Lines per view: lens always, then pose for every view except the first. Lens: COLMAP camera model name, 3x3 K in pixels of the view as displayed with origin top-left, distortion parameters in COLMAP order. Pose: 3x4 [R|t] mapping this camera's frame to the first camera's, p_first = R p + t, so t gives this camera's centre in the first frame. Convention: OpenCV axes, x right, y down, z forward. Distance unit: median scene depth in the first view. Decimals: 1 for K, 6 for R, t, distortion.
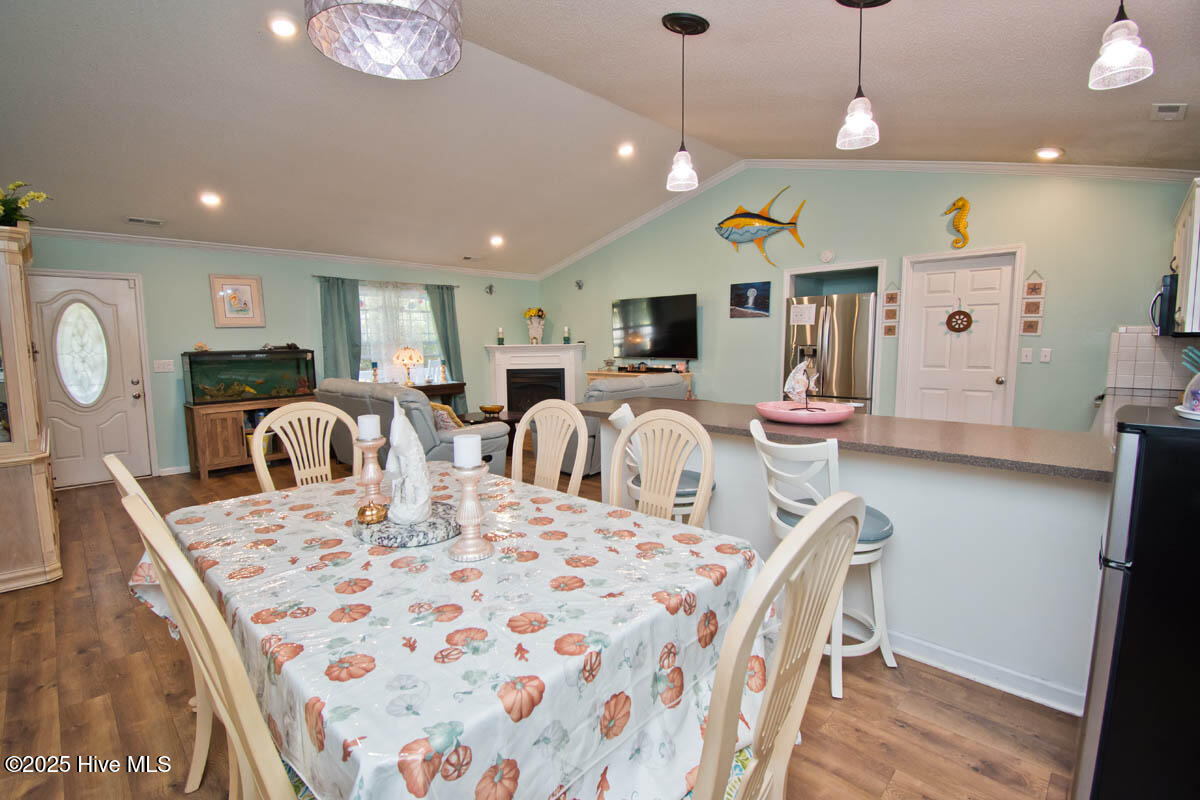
lens RADIAL K [[539.0, 0, 591.1], [0, 539.0, 415.4], [0, 0, 1]] dist [0.012134, -0.016624]
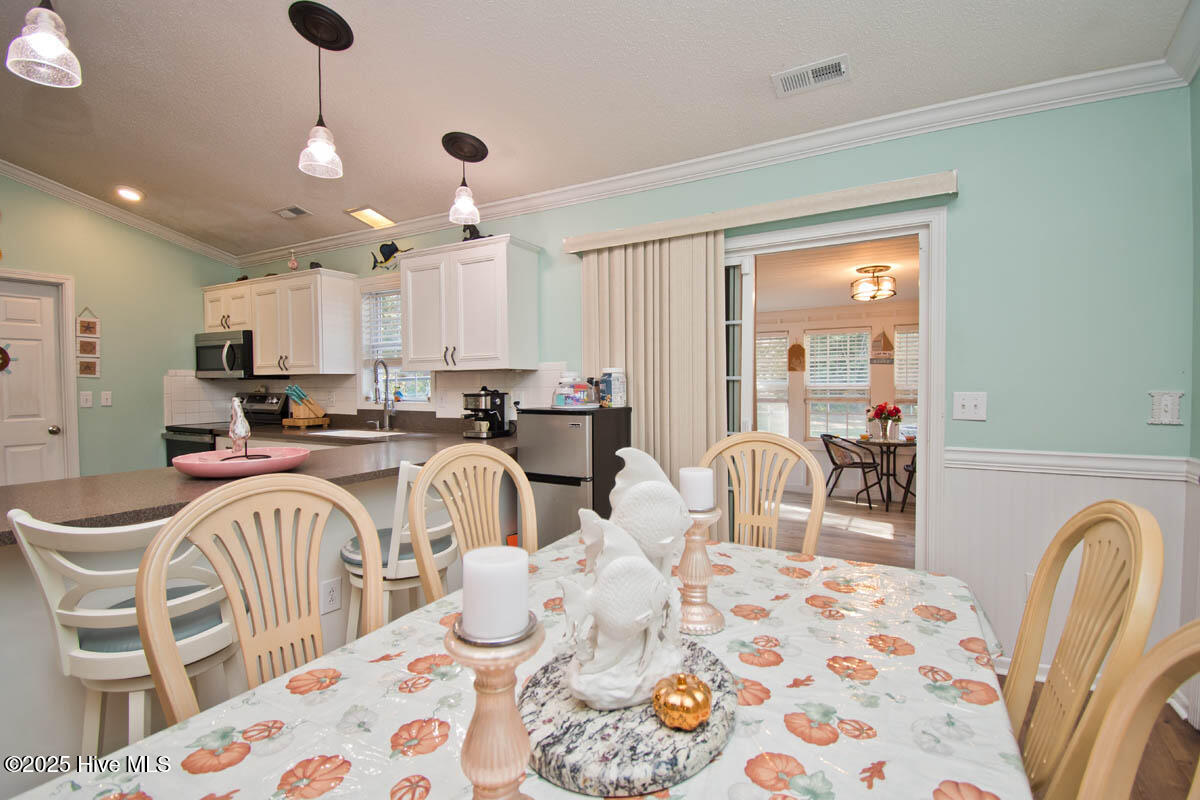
lens RADIAL K [[539.0, 0, 611.1], [0, 539.0, 398.3], [0, 0, 1]] dist [0.012134, -0.016624]
pose [[-0.273027, -0.012708, 0.961923, -0.269156], [0.141141, 0.988563, 0.053120, -0.034038], [-0.951596, 0.150270, -0.268111, 0.371528]]
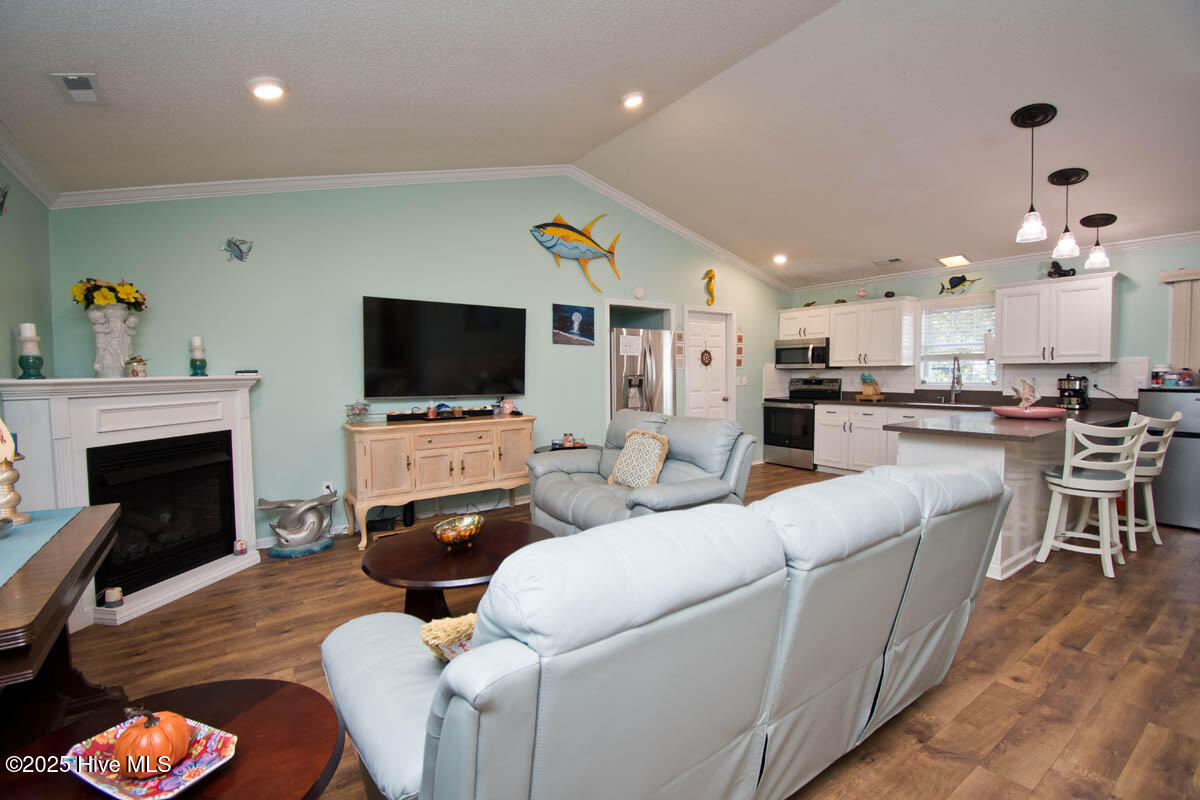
lens RADIAL K [[539.0, 0, 596.8], [0, 539.0, 396.6], [0, 0, 1]] dist [0.012134, -0.016624]
pose [[0.175081, -0.030743, 0.984074, -0.708657], [0.139019, 0.990270, 0.006203, -0.122265], [-0.974690, 0.135719, 0.177651, 1.027254]]
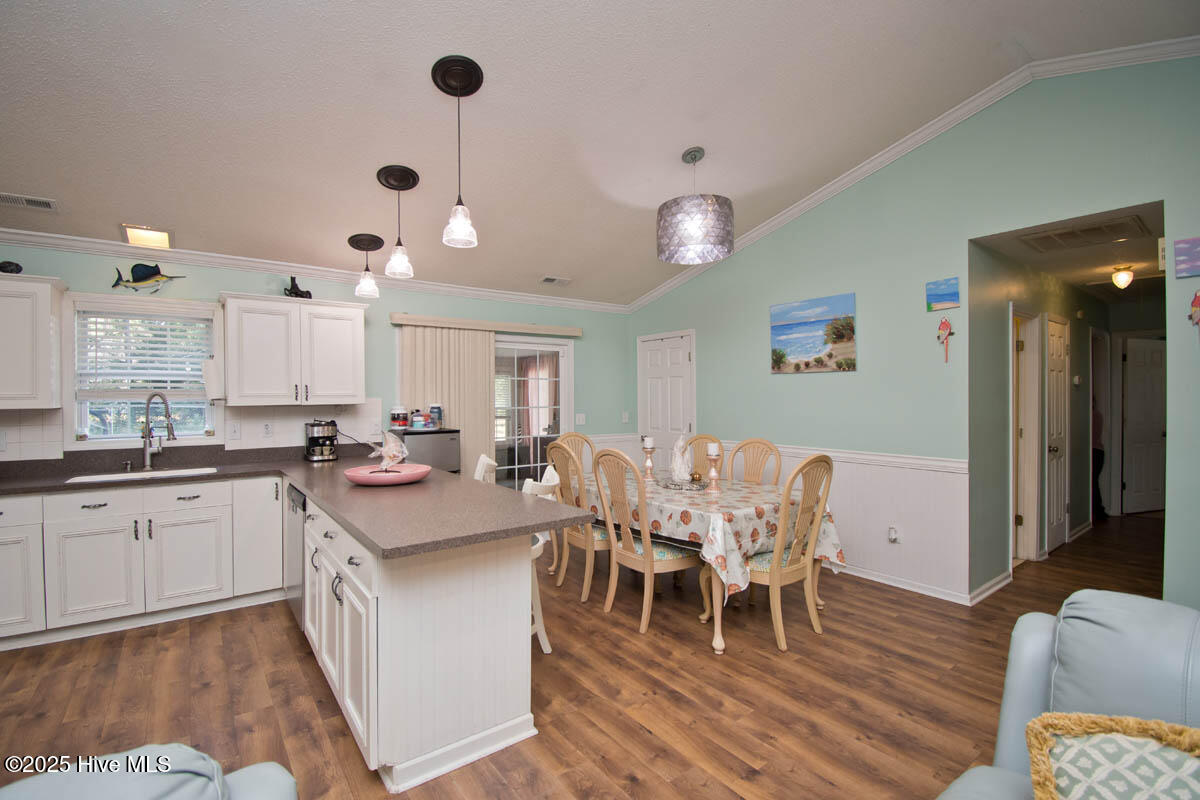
lens RADIAL K [[539.0, 0, 592.5], [0, 539.0, 399.5], [0, 0, 1]] dist [0.012134, -0.016624]
pose [[-0.988151, 0.019915, 0.152189, -0.107866], [0.040732, 0.990019, 0.134918, -0.158170], [-0.147983, 0.139518, -0.979099, 1.084744]]
